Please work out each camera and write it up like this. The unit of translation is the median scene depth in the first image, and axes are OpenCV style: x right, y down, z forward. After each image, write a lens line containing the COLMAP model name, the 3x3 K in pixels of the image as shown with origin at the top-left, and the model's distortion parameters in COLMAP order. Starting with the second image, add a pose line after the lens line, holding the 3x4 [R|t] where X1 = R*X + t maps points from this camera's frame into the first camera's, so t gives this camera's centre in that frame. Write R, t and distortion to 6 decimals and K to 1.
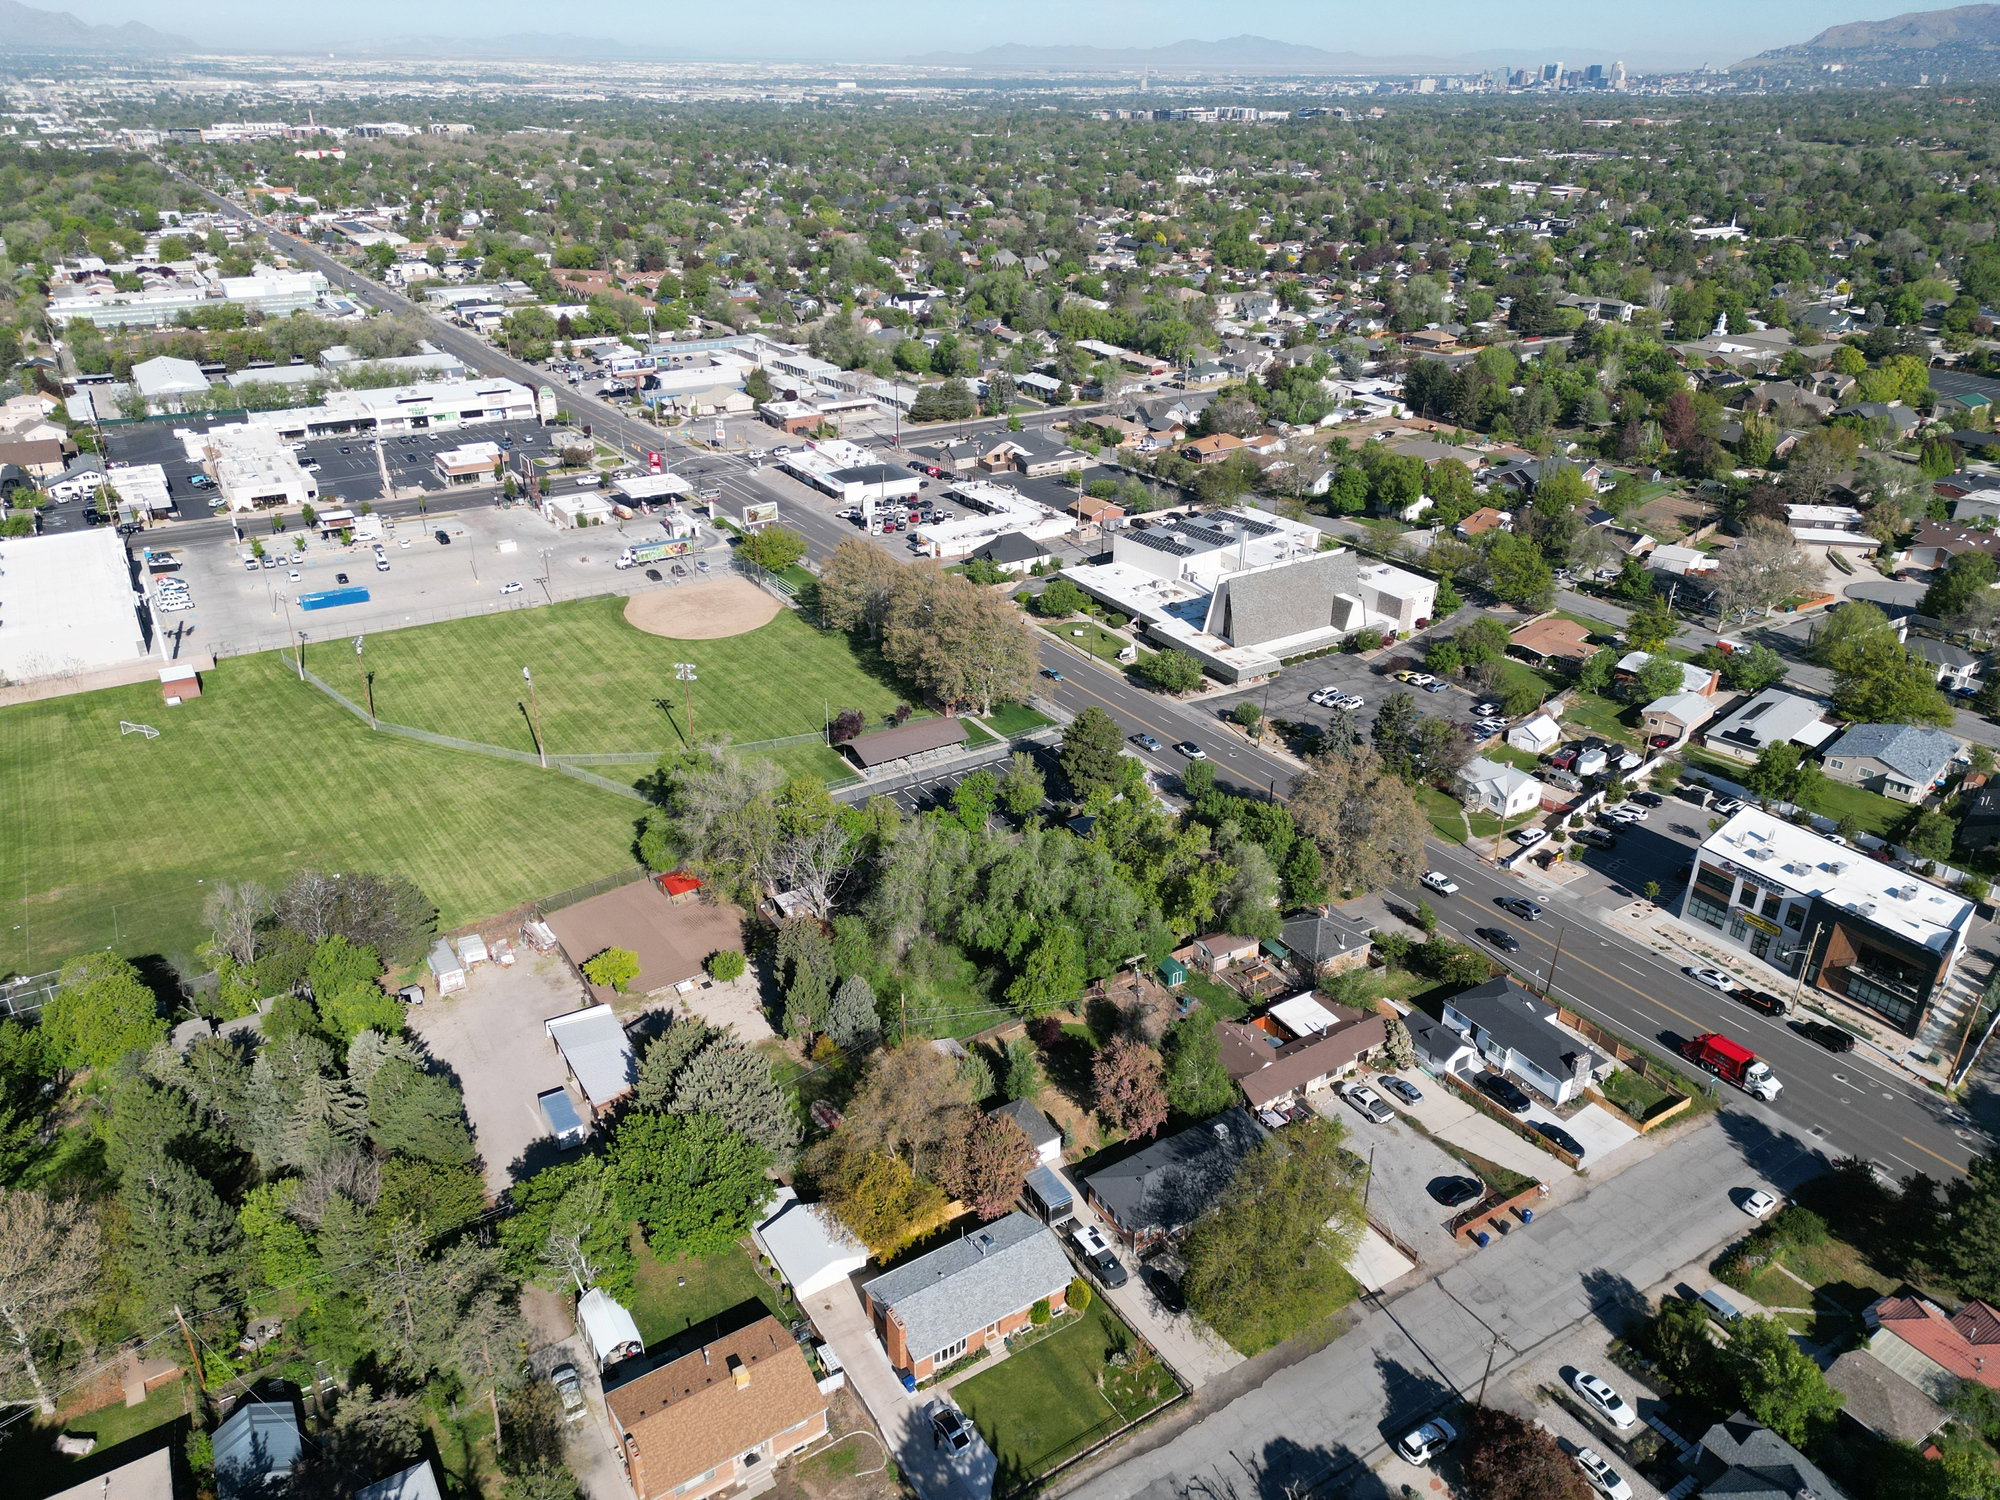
lens RADIAL K [[1393.5, 0, 1000.0], [0, 1393.5, 750.0], [0, 0, 1]] dist [0.091048, -0.091854]
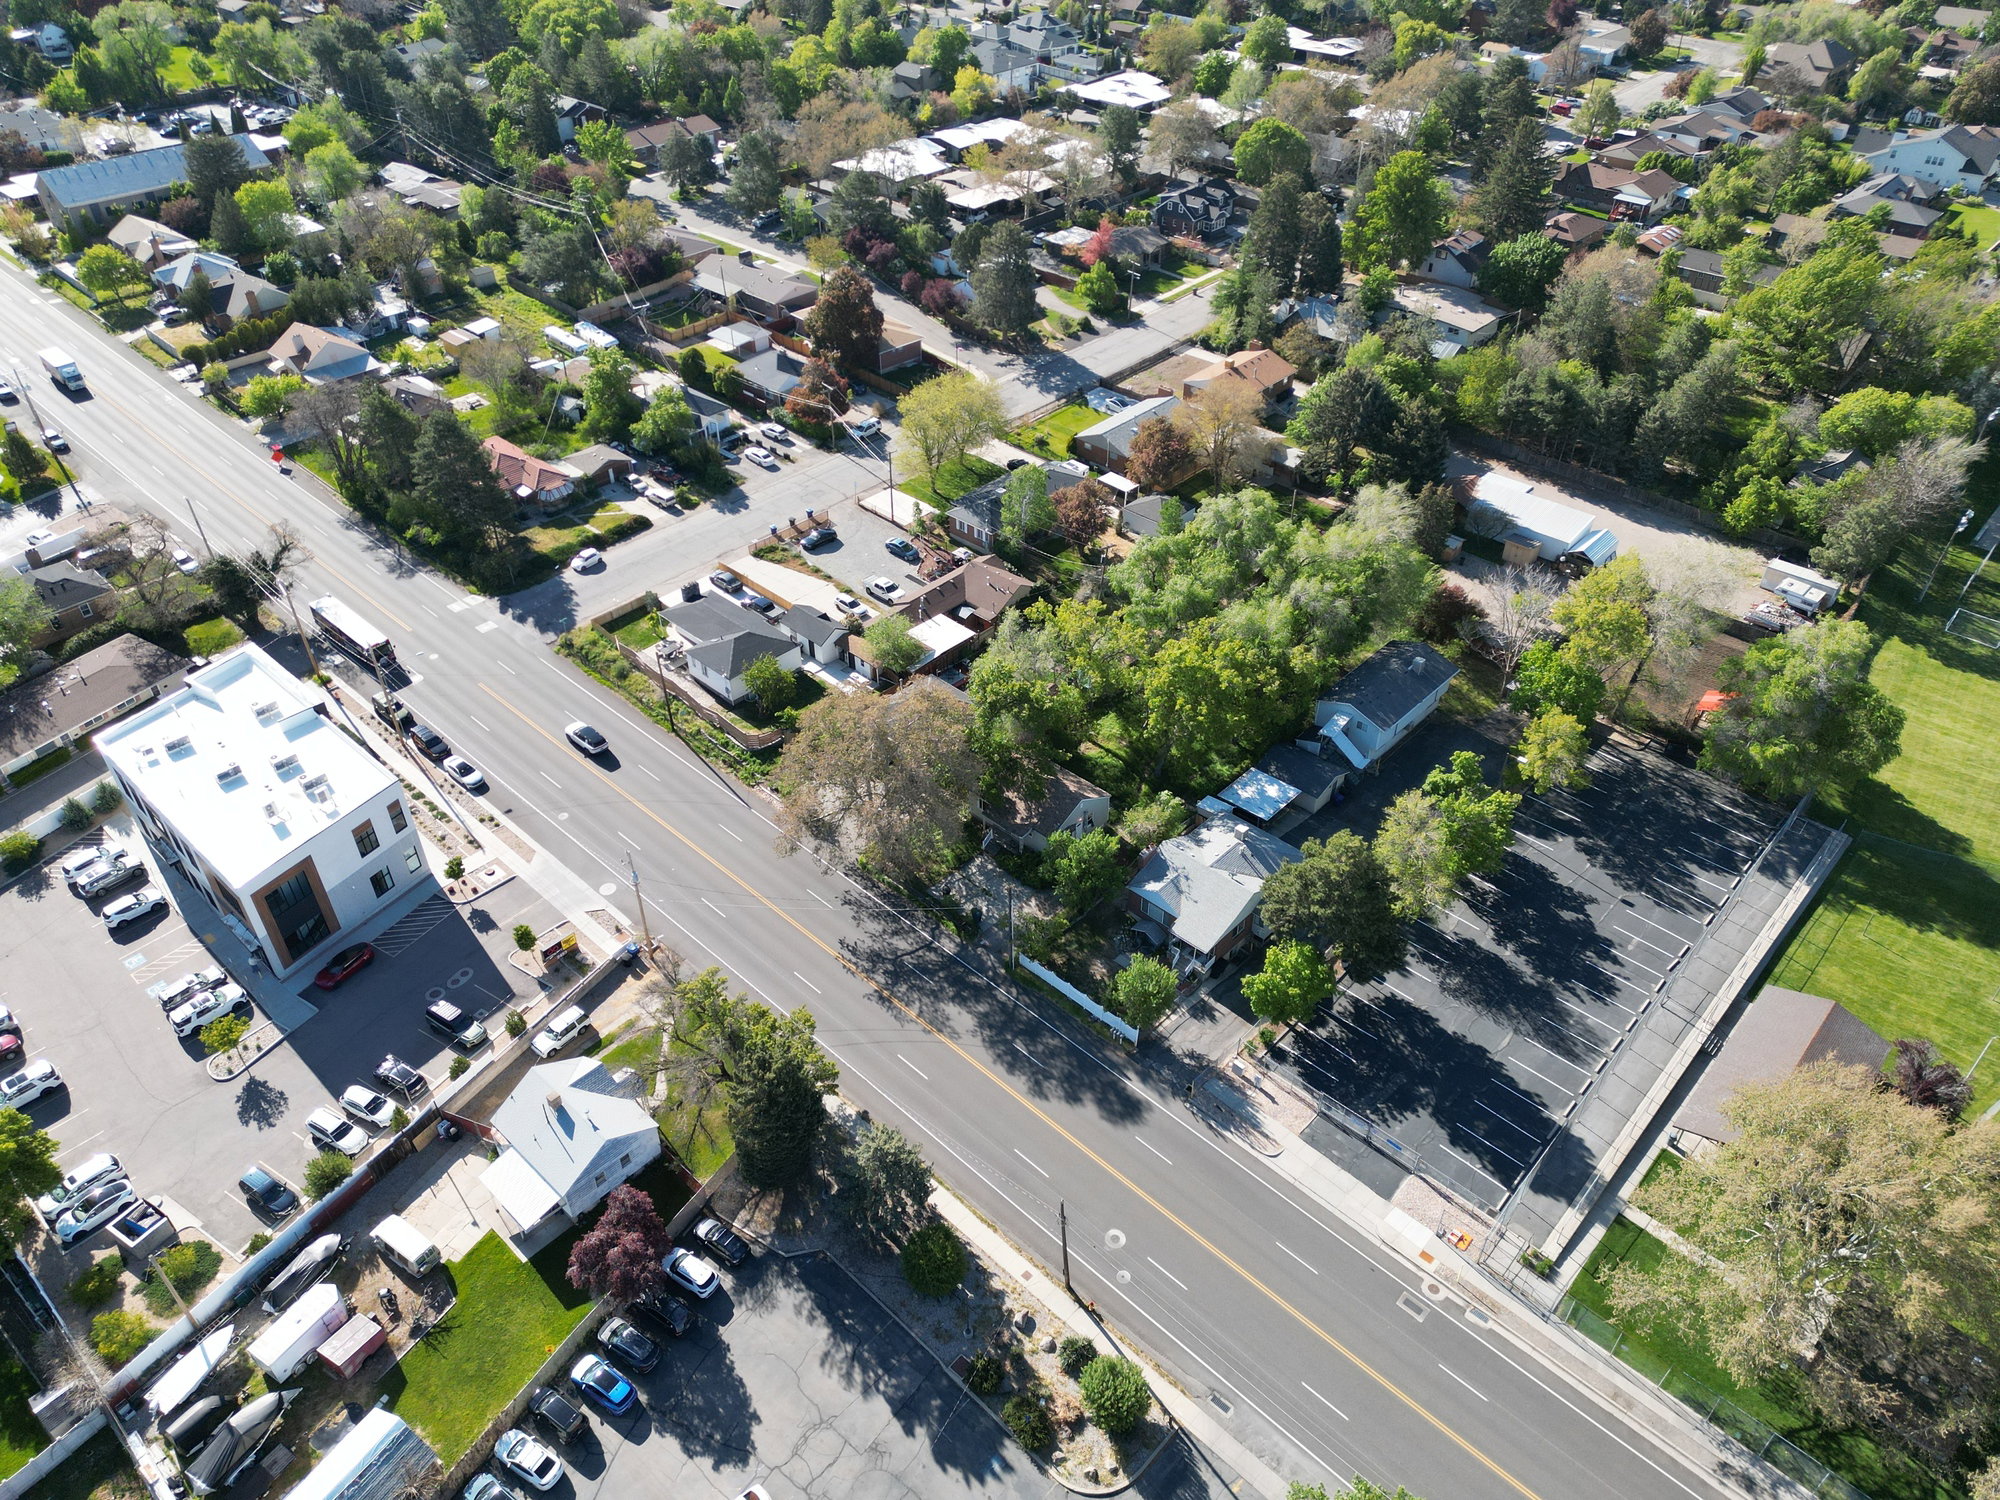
lens RADIAL K [[1393.5, 0, 1000.0], [0, 1393.5, 750.0], [0, 0, 1]] dist [0.091048, -0.091854]
pose [[-0.967191, 0.151030, -0.204285, 0.224809], [-0.118013, 0.444996, 0.887723, -0.373066], [0.224979, 0.882705, -0.412572, 0.856281]]
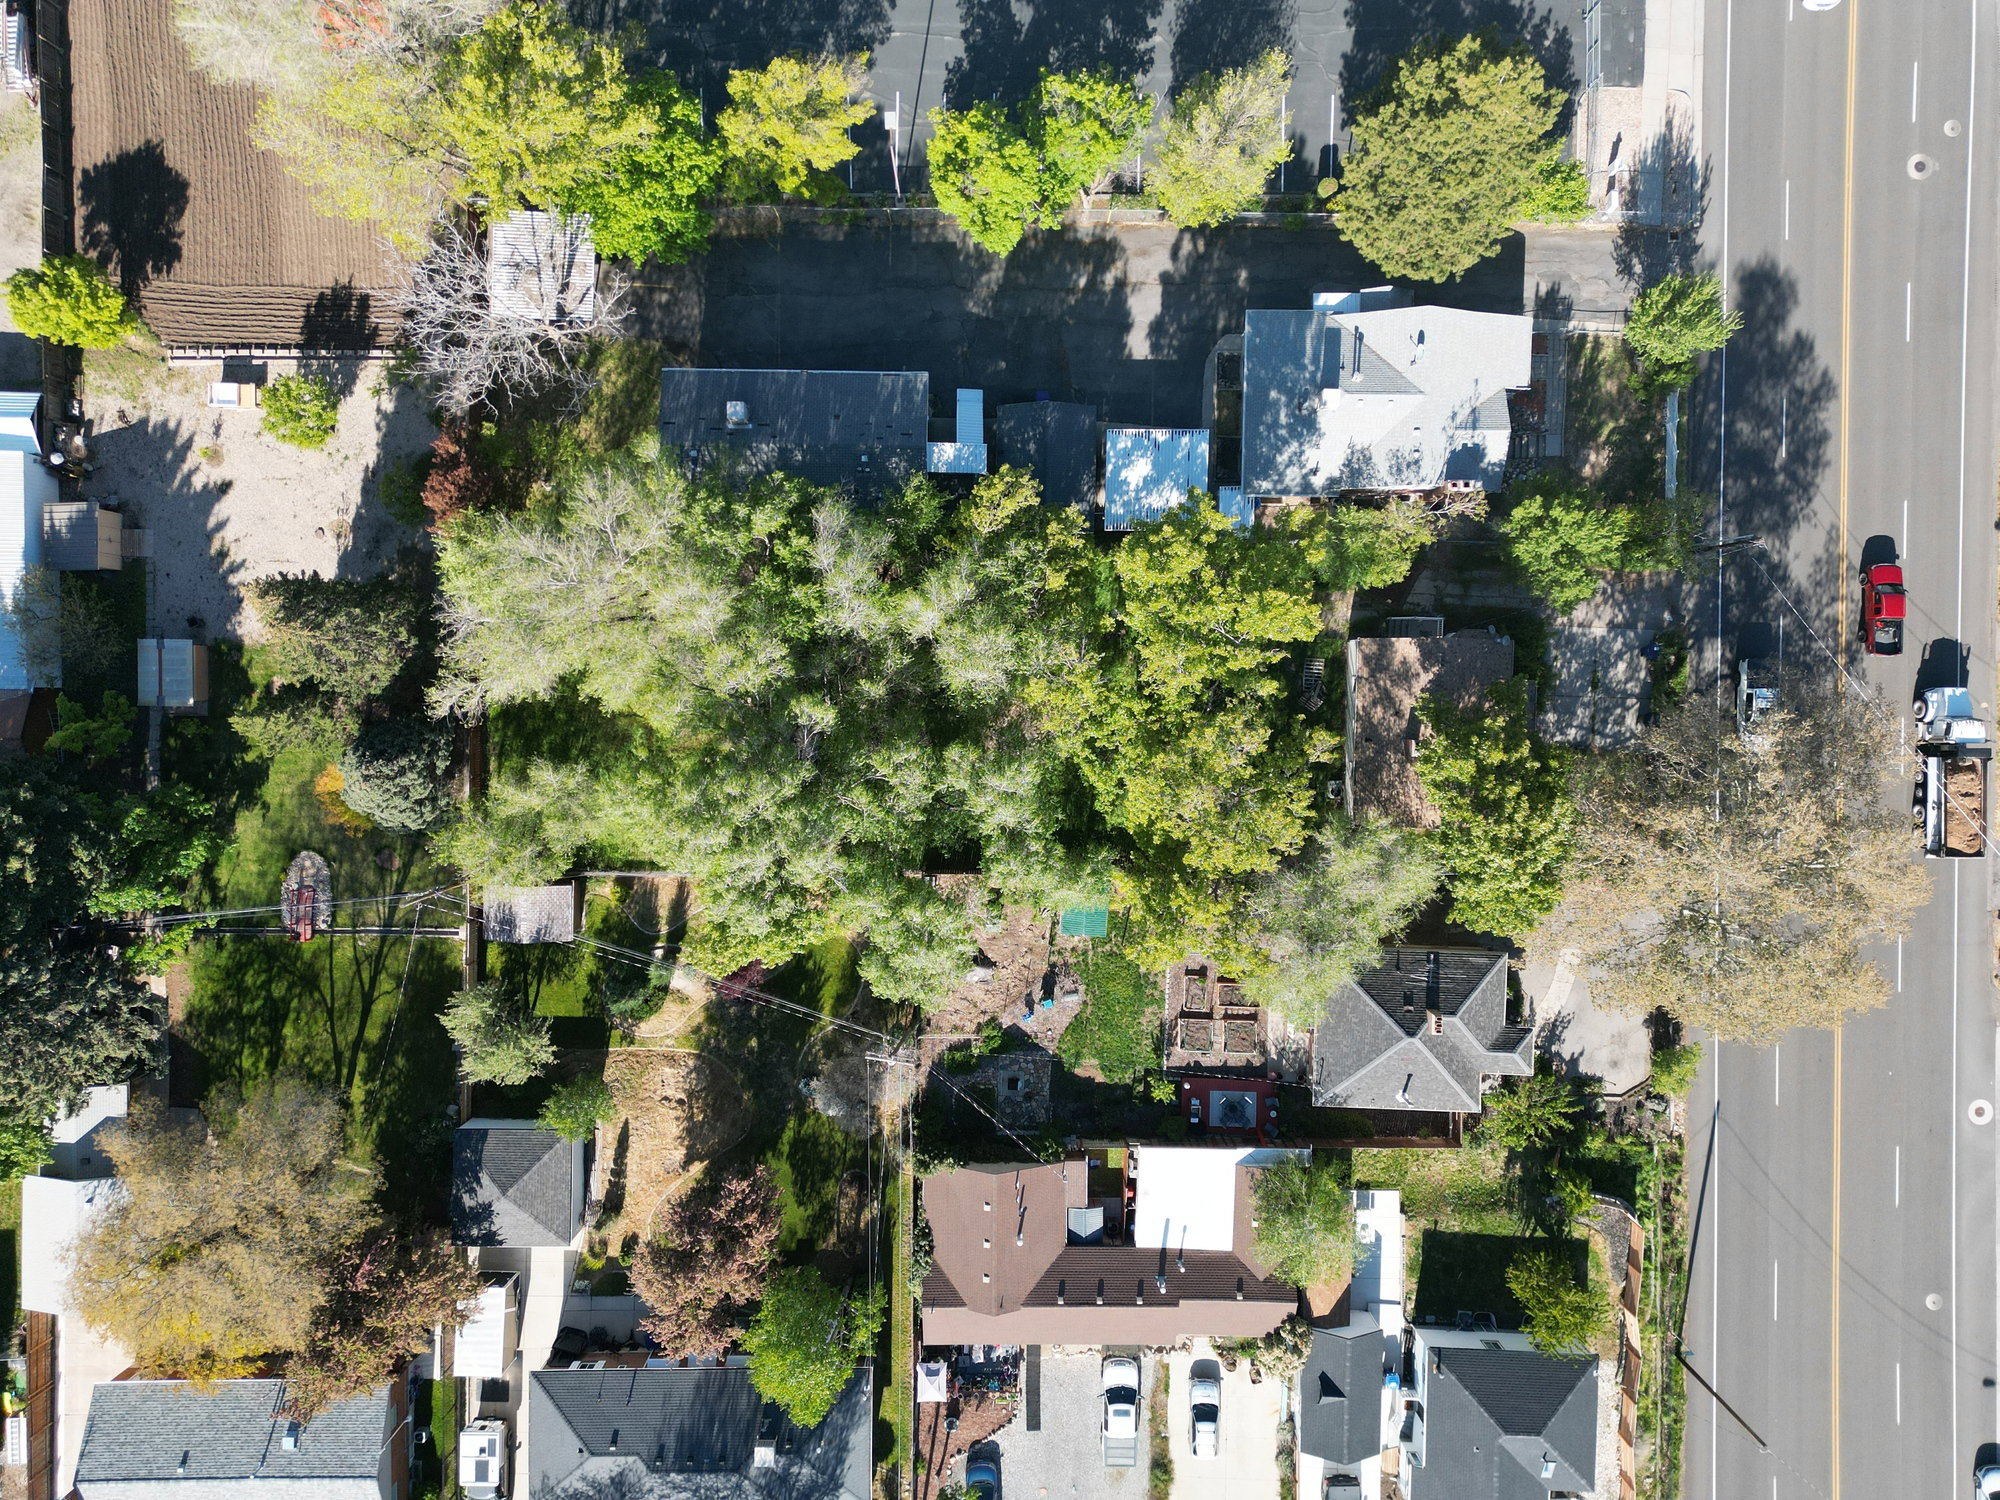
lens RADIAL K [[1385.4, 0, 1000.0], [0, 1385.4, 750.0], [0, 0, 1]] dist [0.082782, -0.073404]
pose [[0.843463, 0.537022, 0.013312, 0.037946], [-0.234608, 0.345963, 0.908443, -0.182269], [0.483249, -0.769361, 0.417797, 0.507646]]
